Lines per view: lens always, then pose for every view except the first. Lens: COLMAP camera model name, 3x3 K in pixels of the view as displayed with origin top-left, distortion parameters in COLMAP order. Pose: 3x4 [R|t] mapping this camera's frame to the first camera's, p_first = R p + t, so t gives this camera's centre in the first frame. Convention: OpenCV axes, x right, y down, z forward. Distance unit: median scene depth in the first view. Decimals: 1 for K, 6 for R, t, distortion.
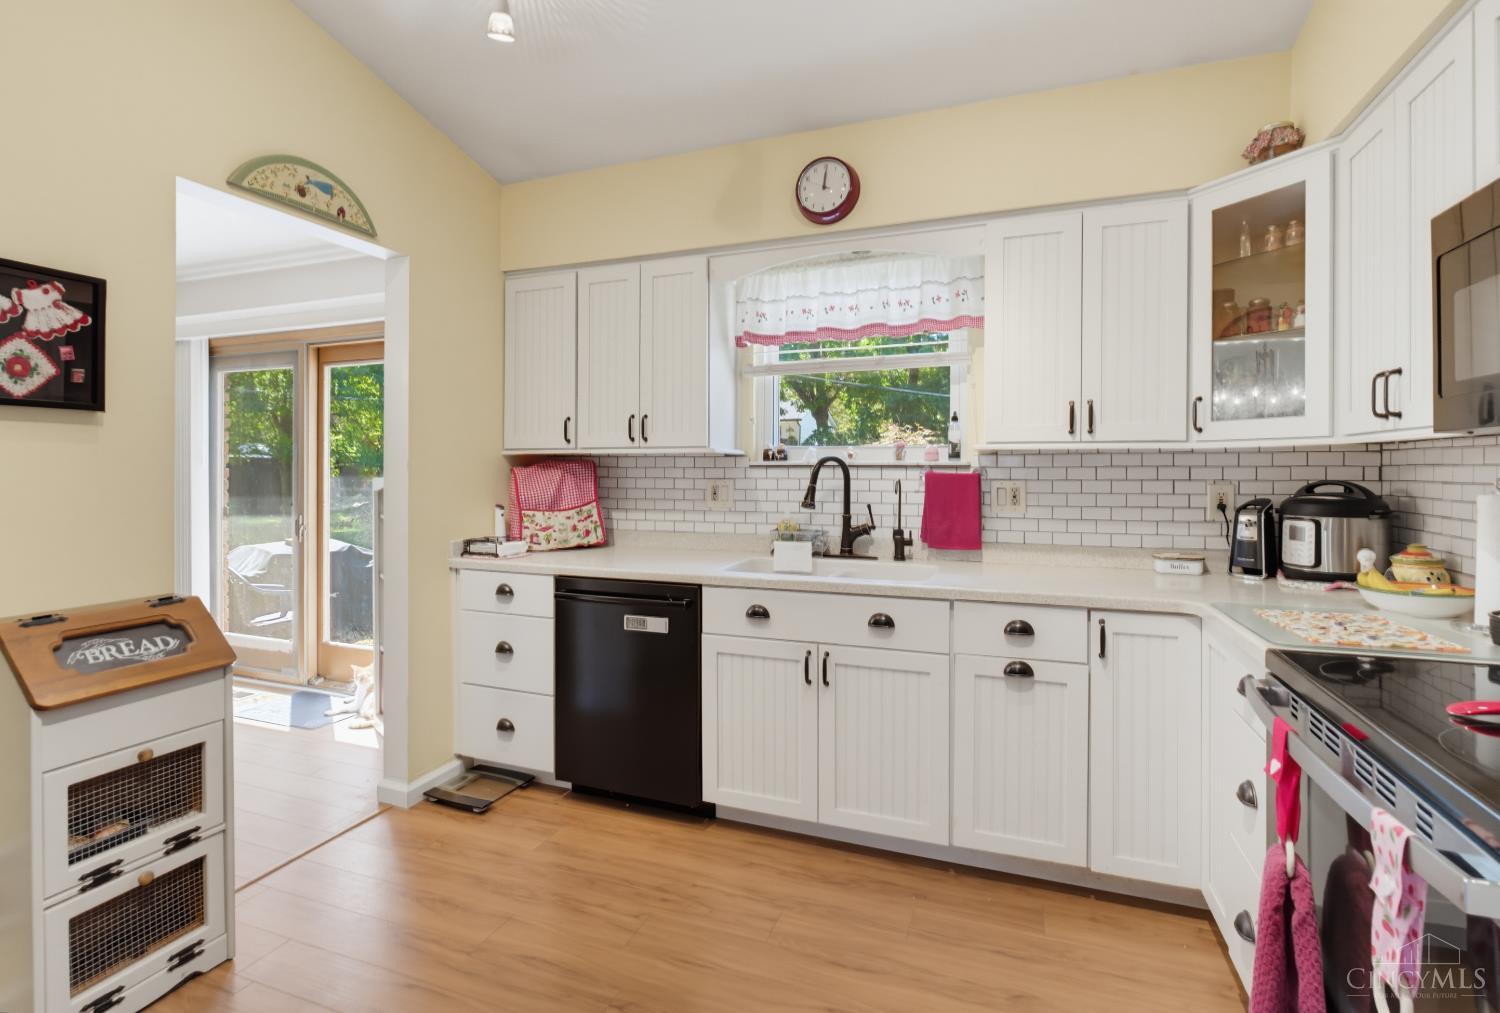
lens RADIAL K [[721.7, 0, 745.6], [0, 721.7, 481.1], [0, 0, 1]] dist [-0.011261, 0.004046]
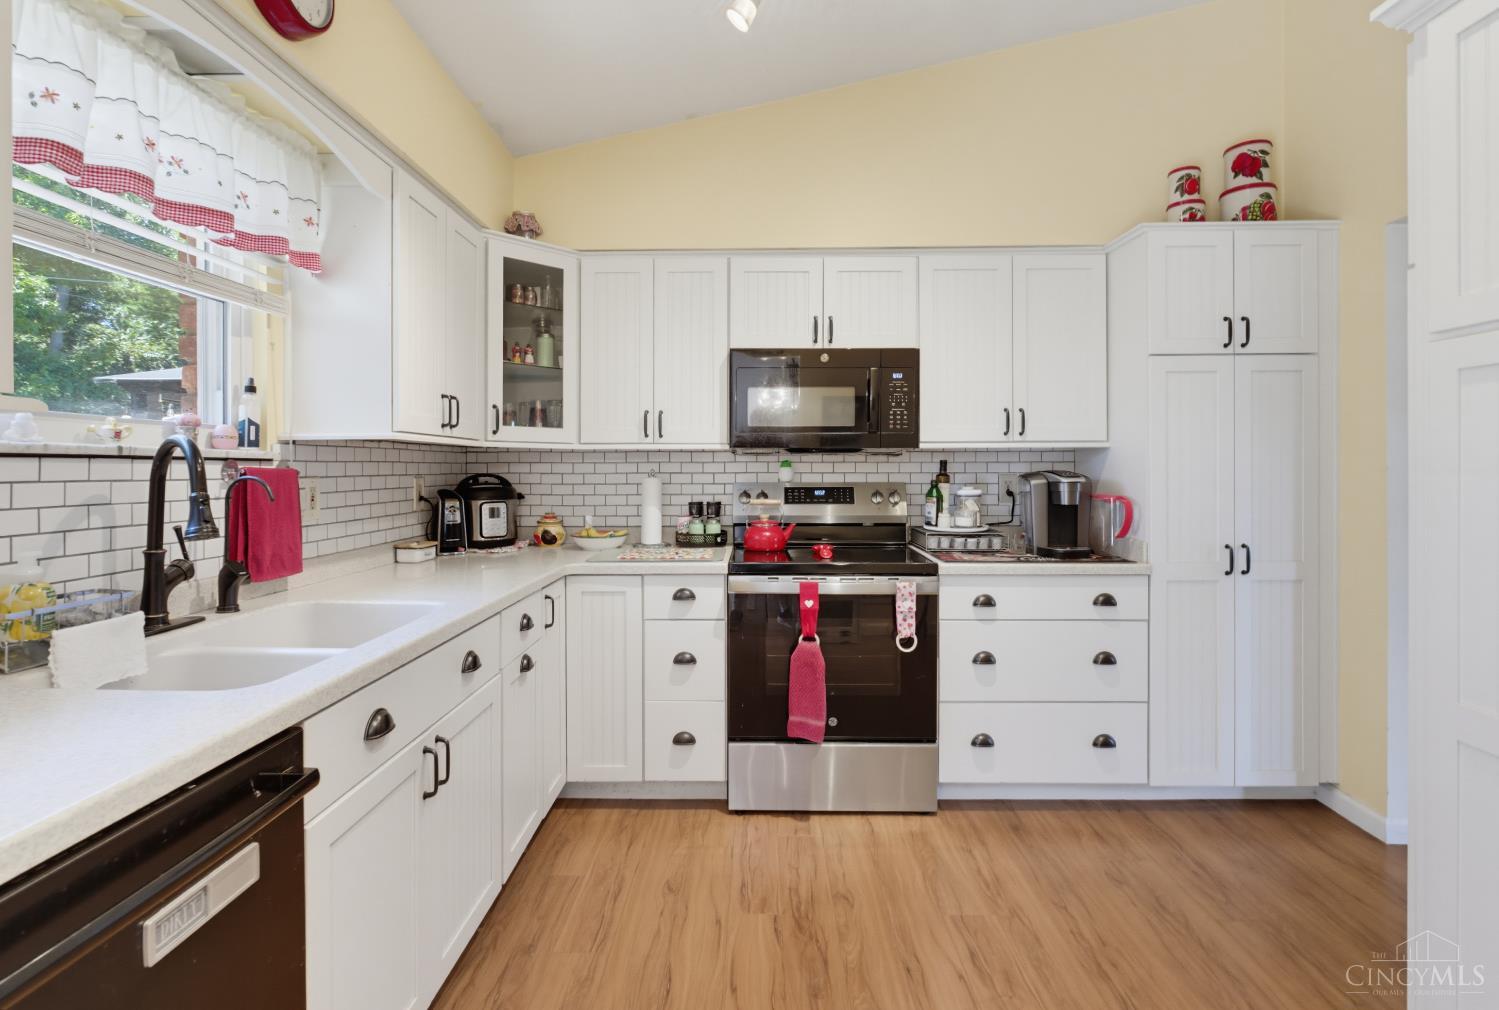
lens RADIAL K [[721.2, 0, 736.3], [0, 721.2, 468.4], [0, 0, 1]] dist [-0.011261, 0.004046]
pose [[-0.334669, -0.002905, 0.942331, -0.549735], [0.015346, 0.999846, 0.008533, -0.010809], [-0.942211, 0.017317, -0.334573, 0.862226]]
